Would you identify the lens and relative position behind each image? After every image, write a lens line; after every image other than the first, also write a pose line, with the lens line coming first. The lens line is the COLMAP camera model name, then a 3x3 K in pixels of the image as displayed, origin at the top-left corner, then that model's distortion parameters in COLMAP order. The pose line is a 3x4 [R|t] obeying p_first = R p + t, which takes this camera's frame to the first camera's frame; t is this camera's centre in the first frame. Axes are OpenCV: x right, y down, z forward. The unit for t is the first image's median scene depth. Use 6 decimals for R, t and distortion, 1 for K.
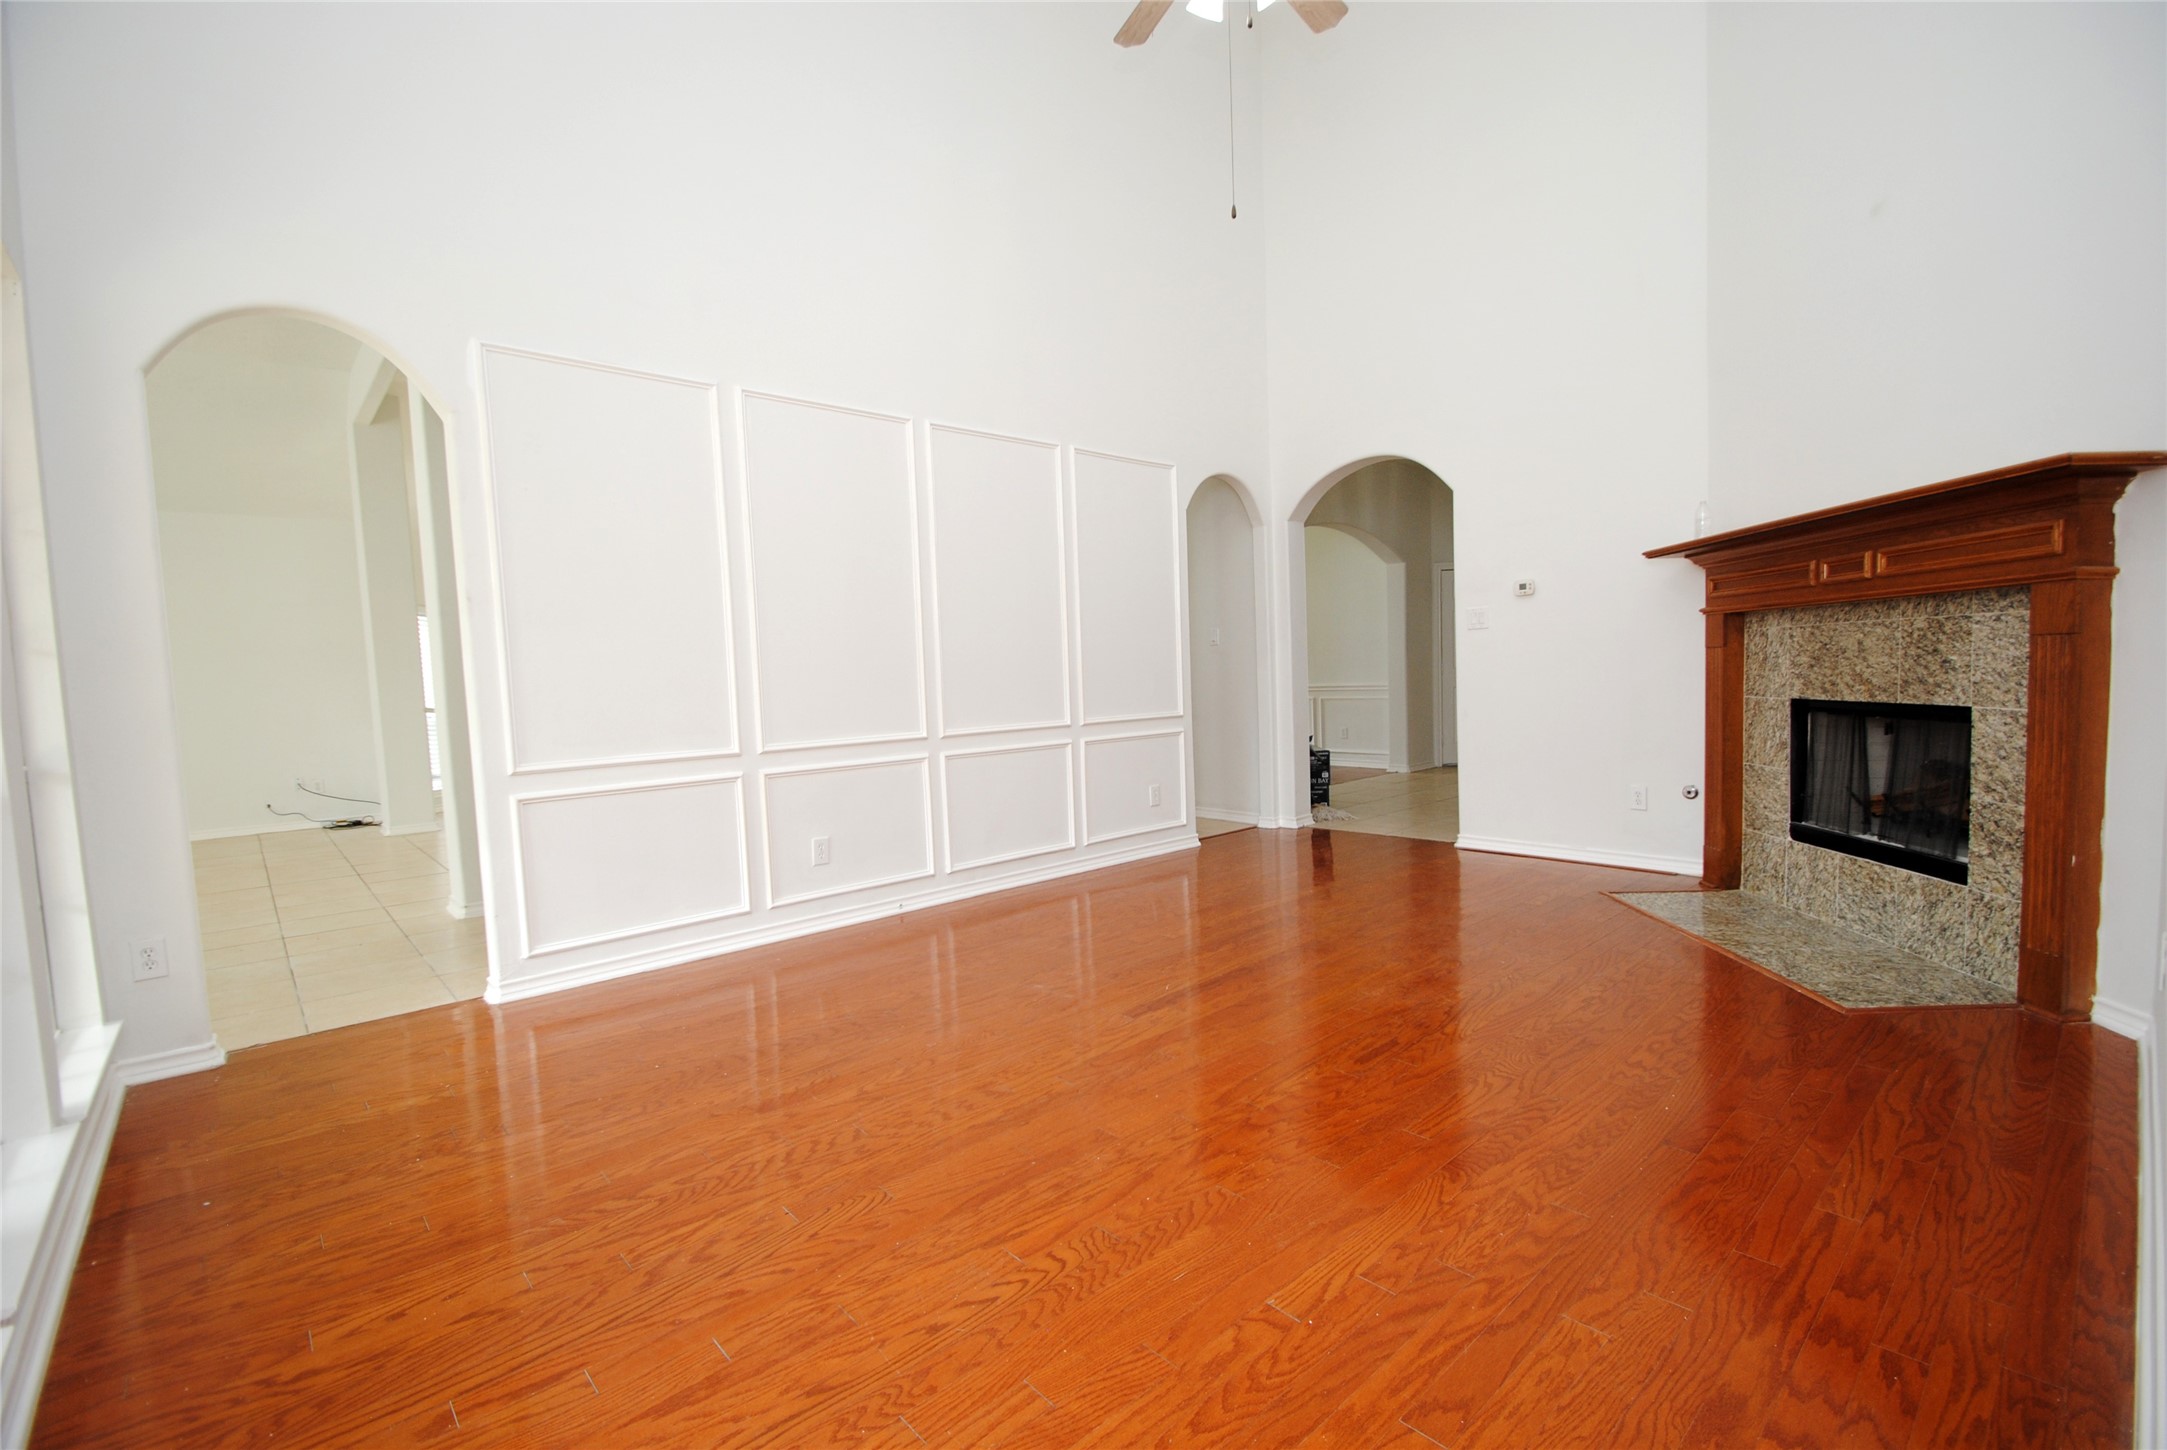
lens RADIAL K [[950.5, 0, 1091.6], [0, 950.5, 742.2], [0, 0, 1]] dist [0.014221, -0.014549]
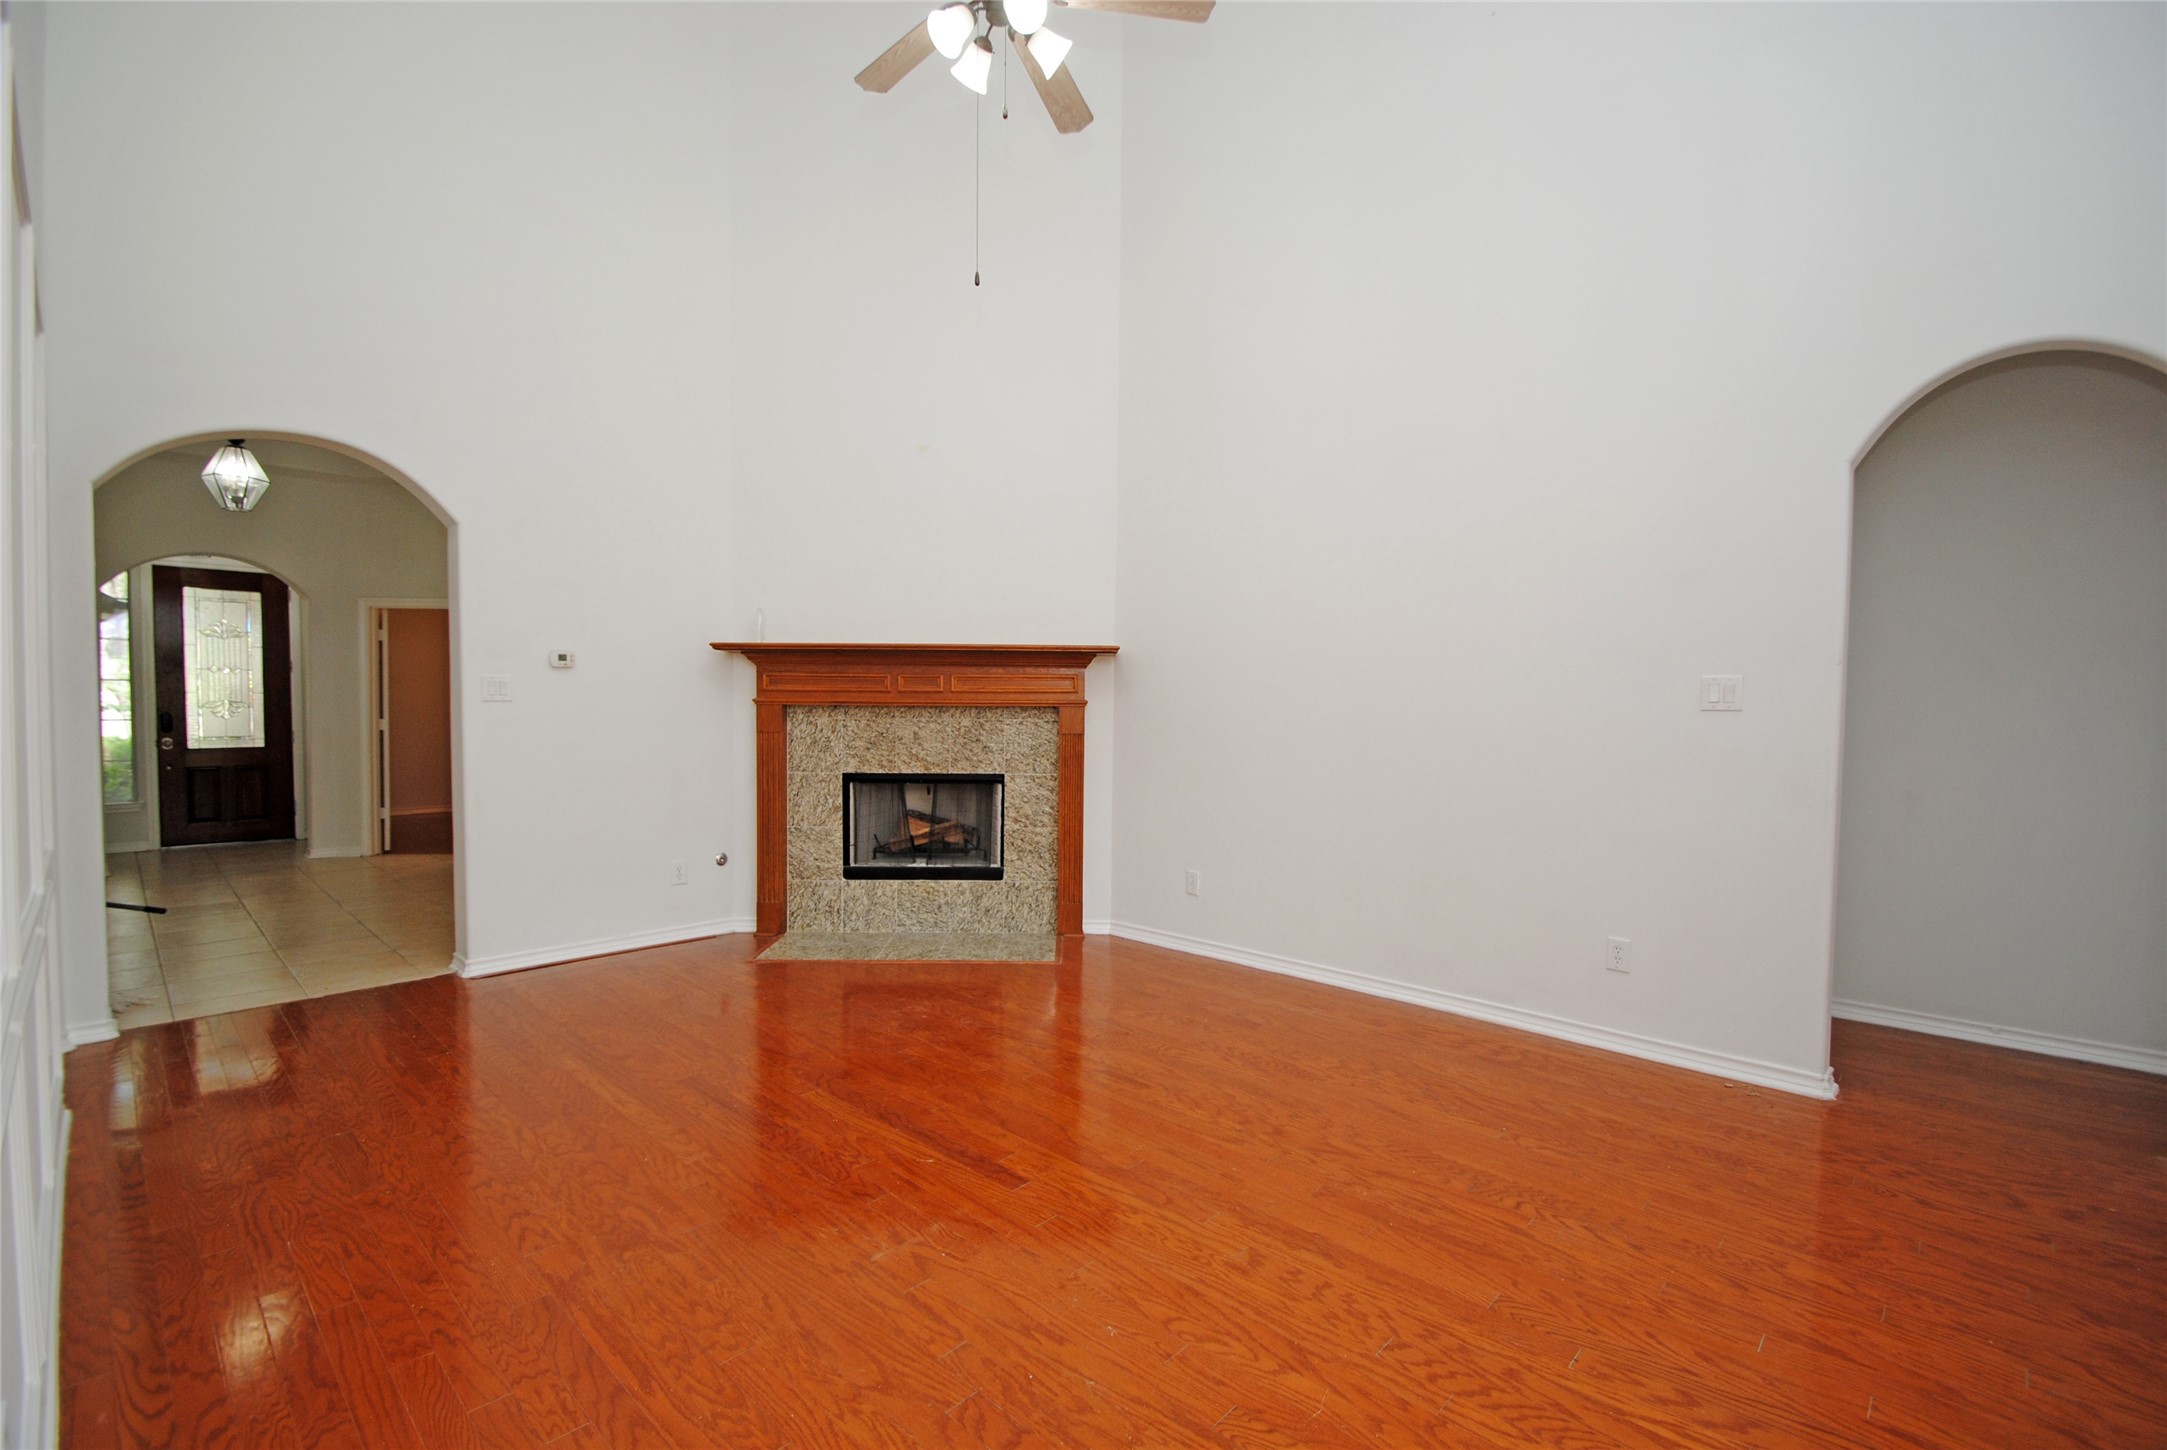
lens RADIAL K [[950.5, 0, 1097.3], [0, 950.5, 729.9], [0, 0, 1]] dist [0.014221, -0.014549]
pose [[-0.076489, 0.009648, 0.997024, -0.700728], [0.067703, 0.997696, -0.004460, -0.086666], [-0.994769, 0.067160, -0.076966, 0.858486]]
